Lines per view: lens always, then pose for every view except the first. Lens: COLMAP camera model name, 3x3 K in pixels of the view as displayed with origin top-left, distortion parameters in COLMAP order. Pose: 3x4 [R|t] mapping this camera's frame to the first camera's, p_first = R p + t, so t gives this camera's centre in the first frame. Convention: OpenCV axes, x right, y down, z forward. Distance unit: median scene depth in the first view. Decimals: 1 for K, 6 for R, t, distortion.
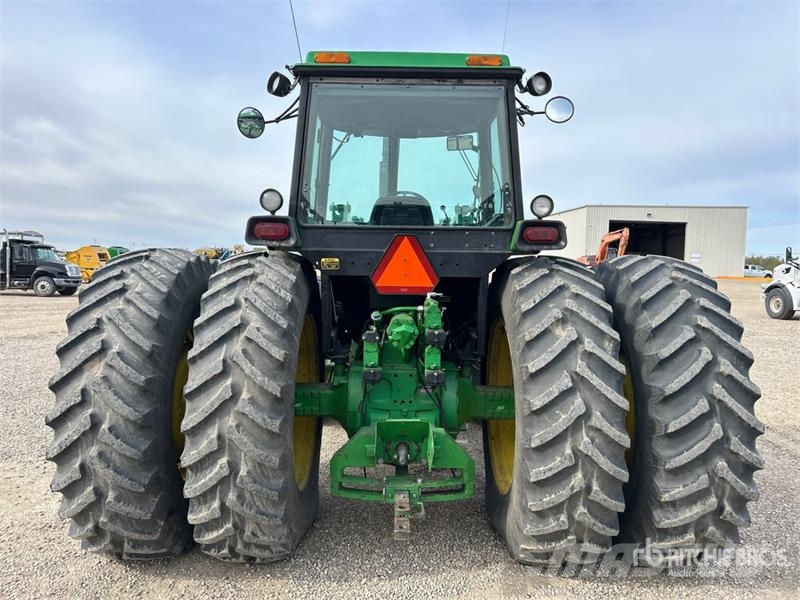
lens RADIAL K [[589.6, 0, 402.4], [0, 589.6, 294.2], [0, 0, 1]] dist [0.049429, -0.054957]
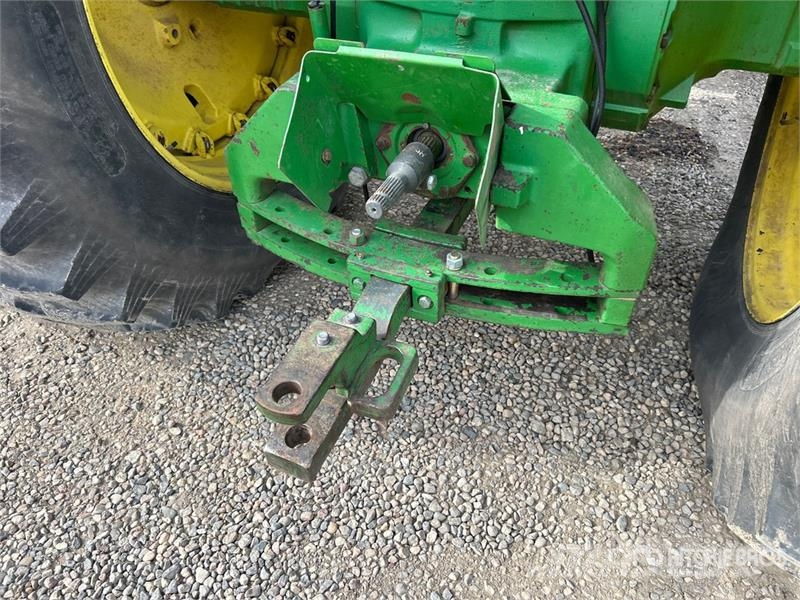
lens RADIAL K [[589.6, 0, 402.4], [0, 589.6, 294.2], [0, 0, 1]] dist [0.049429, -0.054957]
pose [[0.915567, 0.235042, -0.326333, 0.111905], [-0.006283, 0.819698, 0.572761, 0.146806], [0.402117, -0.522351, 0.751965, 0.736623]]
